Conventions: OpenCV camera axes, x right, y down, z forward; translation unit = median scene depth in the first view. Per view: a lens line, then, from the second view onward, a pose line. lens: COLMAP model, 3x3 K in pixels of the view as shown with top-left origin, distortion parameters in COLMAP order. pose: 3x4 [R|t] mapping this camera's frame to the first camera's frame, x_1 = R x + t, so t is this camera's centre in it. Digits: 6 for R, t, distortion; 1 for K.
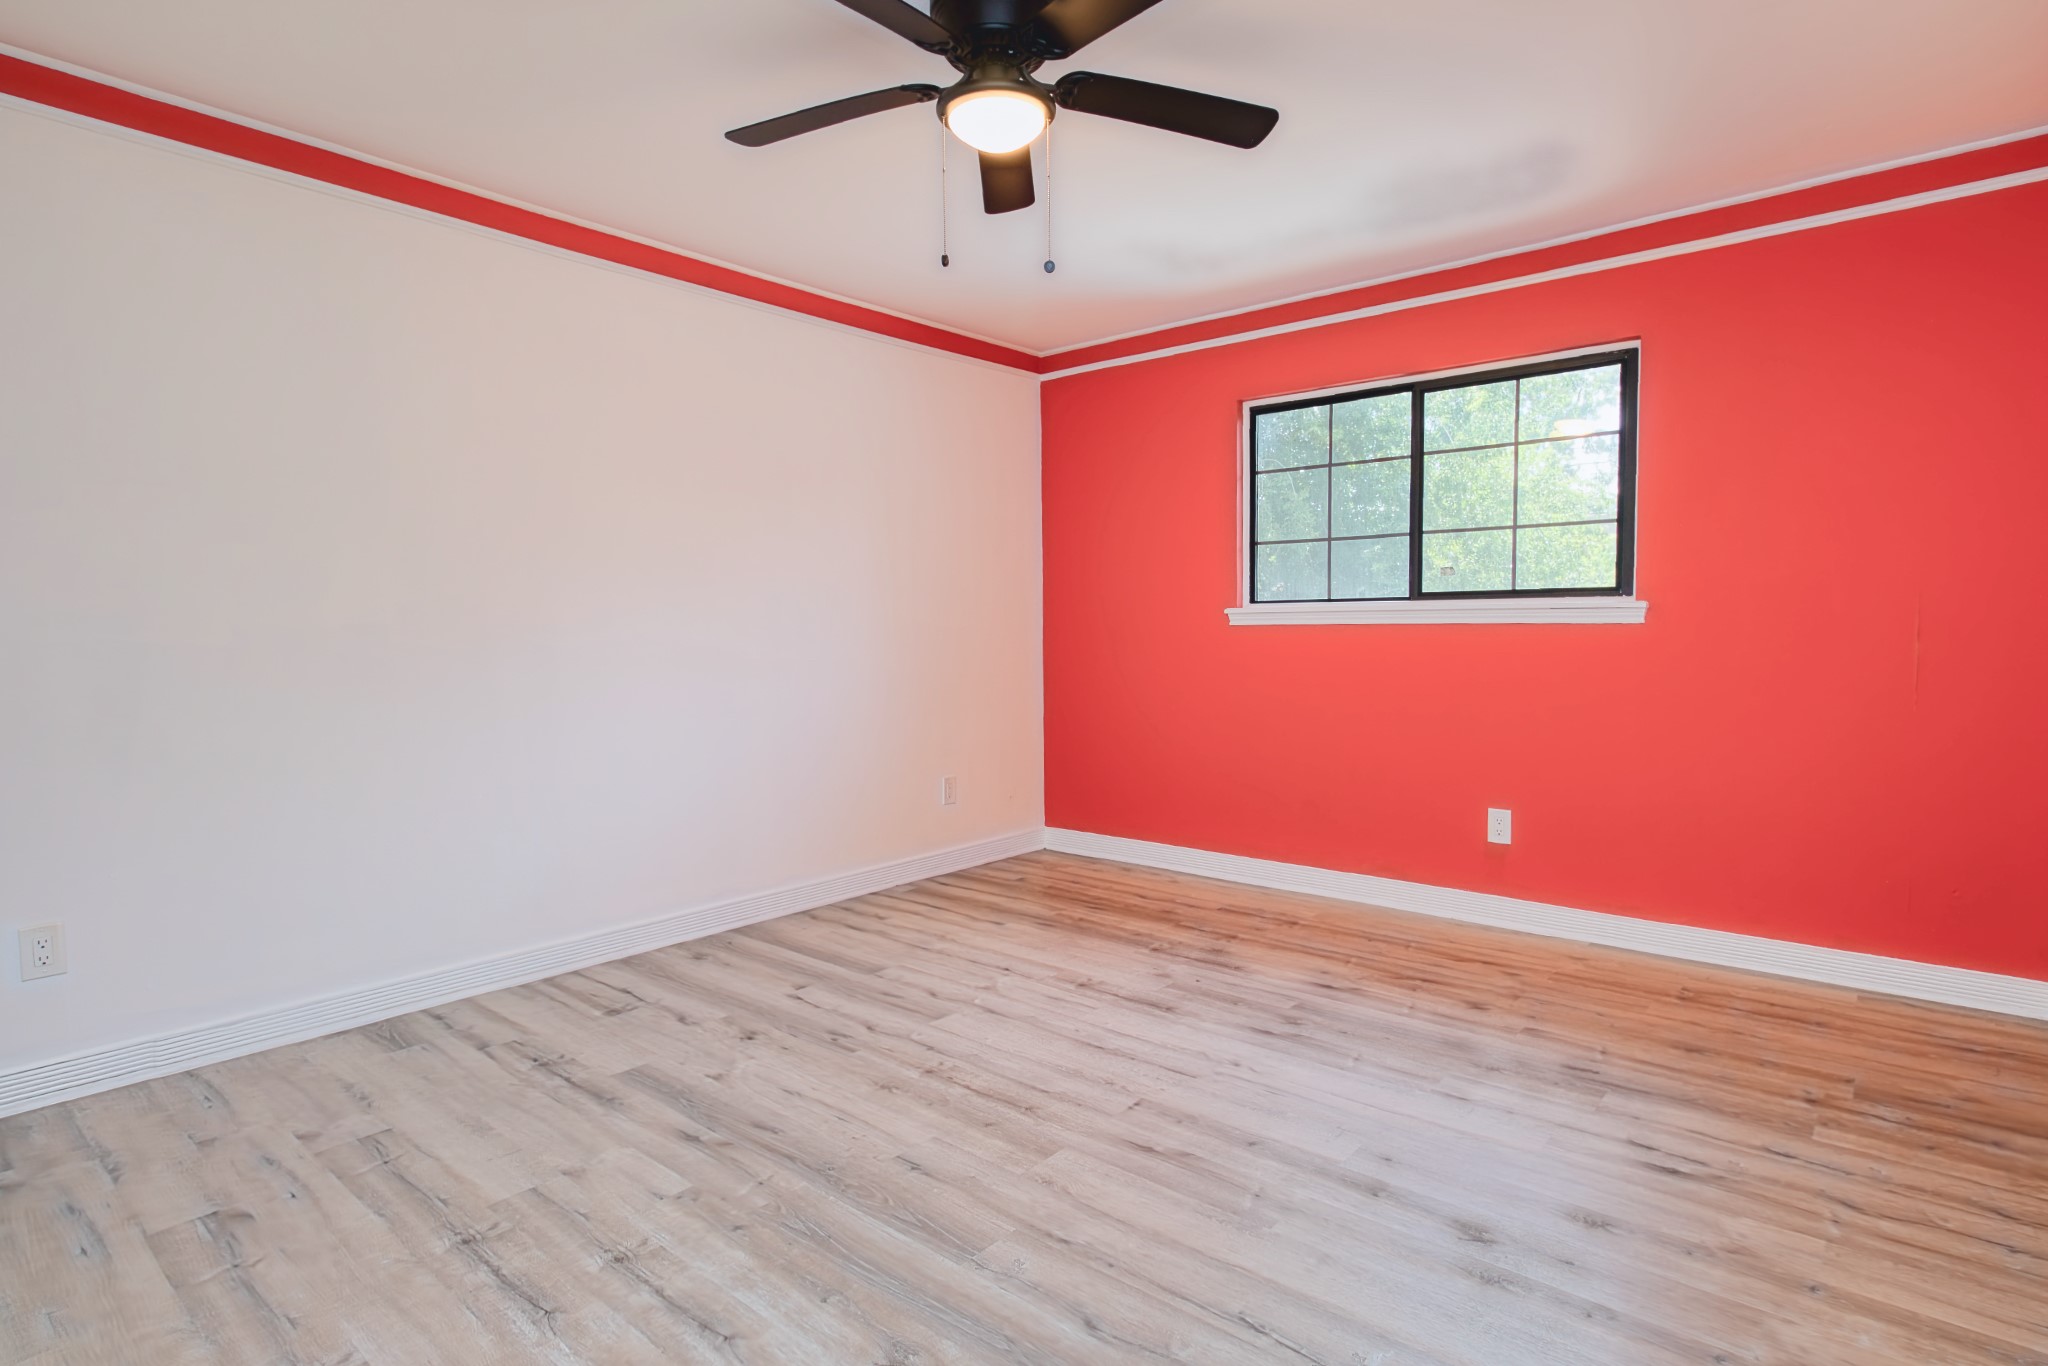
lens RADIAL K [[1062.5, 0, 1028.2], [0, 1062.5, 670.3], [0, 0, 1]] dist [0.001177, -0.001029]
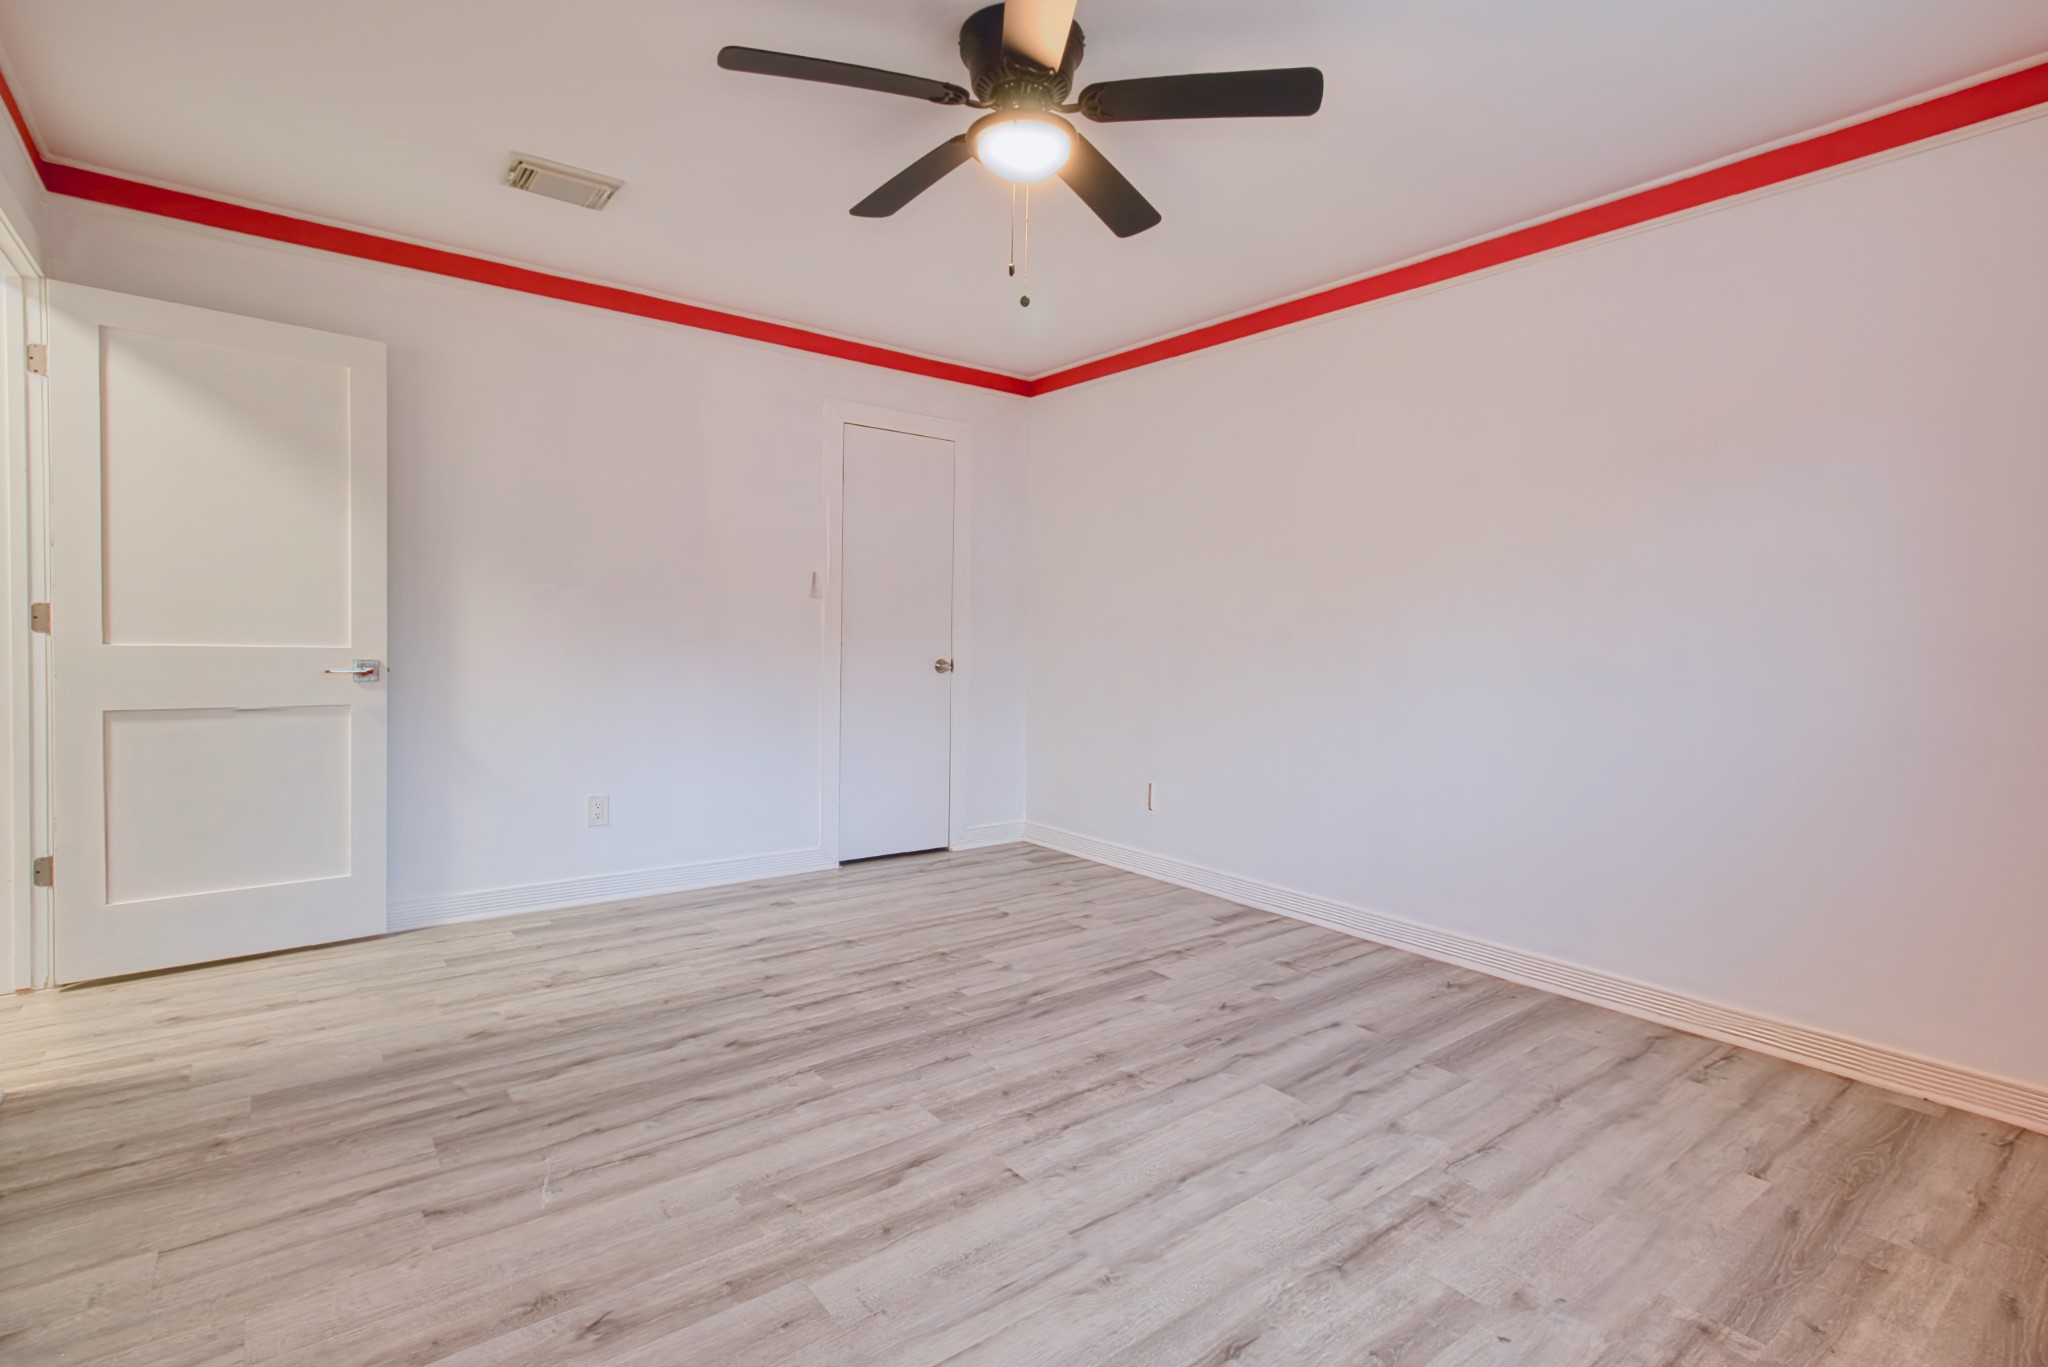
lens RADIAL K [[973.2, 0, 1035.8], [0, 973.2, 675.6], [0, 0, 1]] dist [0.004517, 0.000167]
pose [[-0.195284, 0.047943, -0.979574, 0.744210], [-0.055500, 0.996664, 0.059844, -0.044049], [0.979175, 0.066053, -0.191972, 0.984254]]
